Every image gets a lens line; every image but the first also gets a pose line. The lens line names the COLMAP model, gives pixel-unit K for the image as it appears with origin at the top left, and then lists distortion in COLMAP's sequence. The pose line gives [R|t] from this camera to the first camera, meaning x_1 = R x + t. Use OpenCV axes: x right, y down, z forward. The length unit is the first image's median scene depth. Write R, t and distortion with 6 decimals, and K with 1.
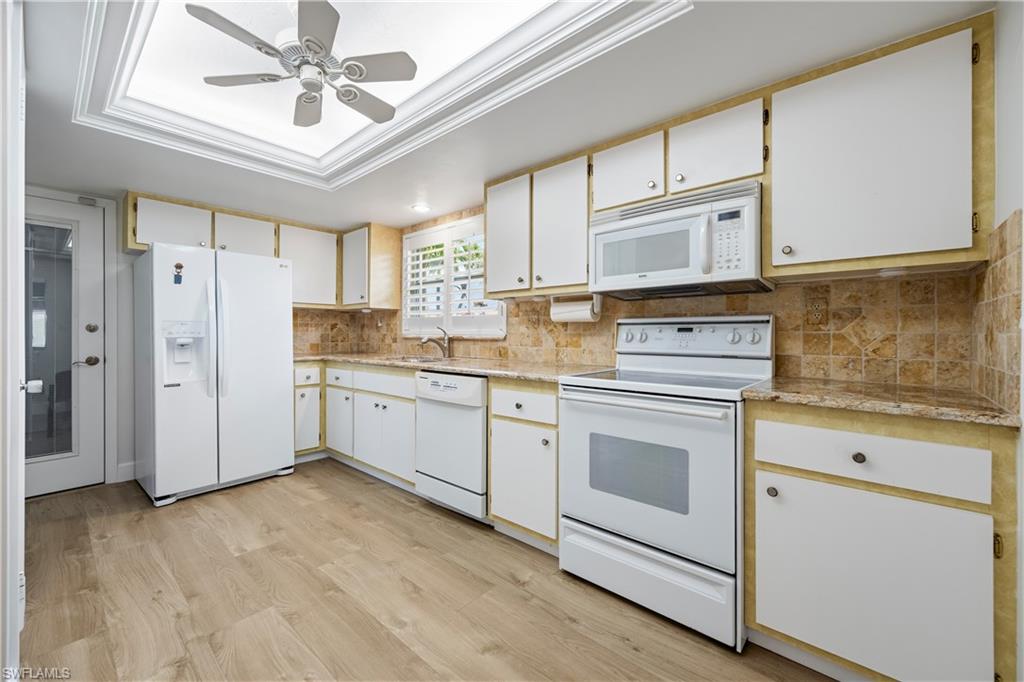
lens RADIAL K [[406.4, 0, 512.0], [0, 406.4, 333.9], [0, 0, 1]] dist [0.002510, 0.000161]
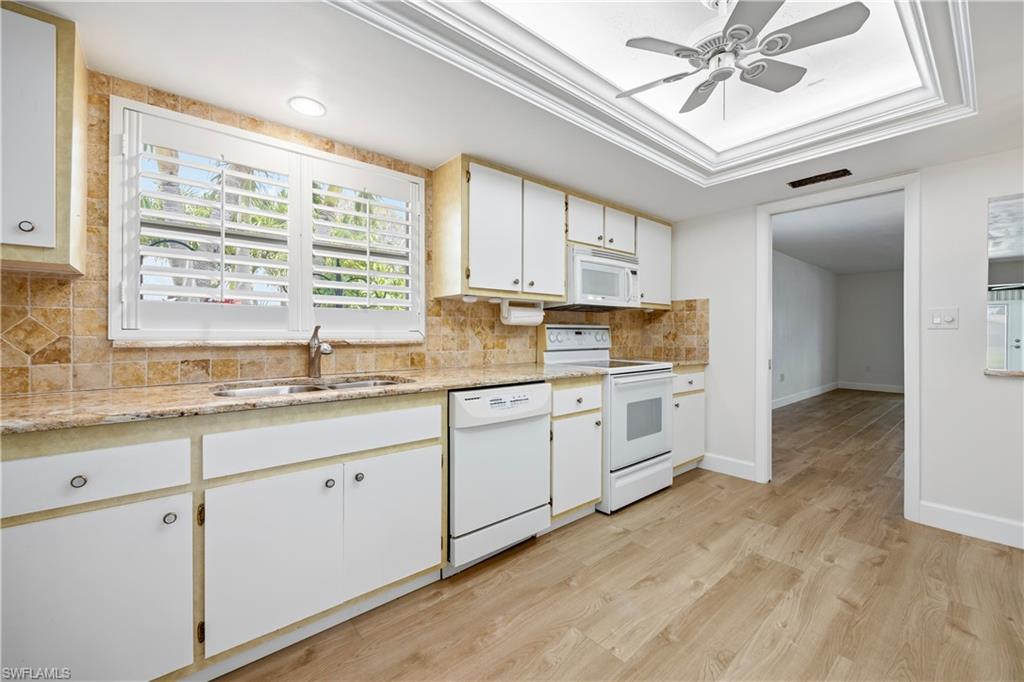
lens RADIAL K [[413.8, 0, 512.0], [0, 413.8, 335.6], [0, 0, 1]] dist [-0.001914, -0.000295]
pose [[0.147450, -0.005482, 0.989054, -1.062620], [0.000677, 0.999985, 0.005442, -0.008223], [-0.989069, -0.000133, 0.147452, 0.942852]]
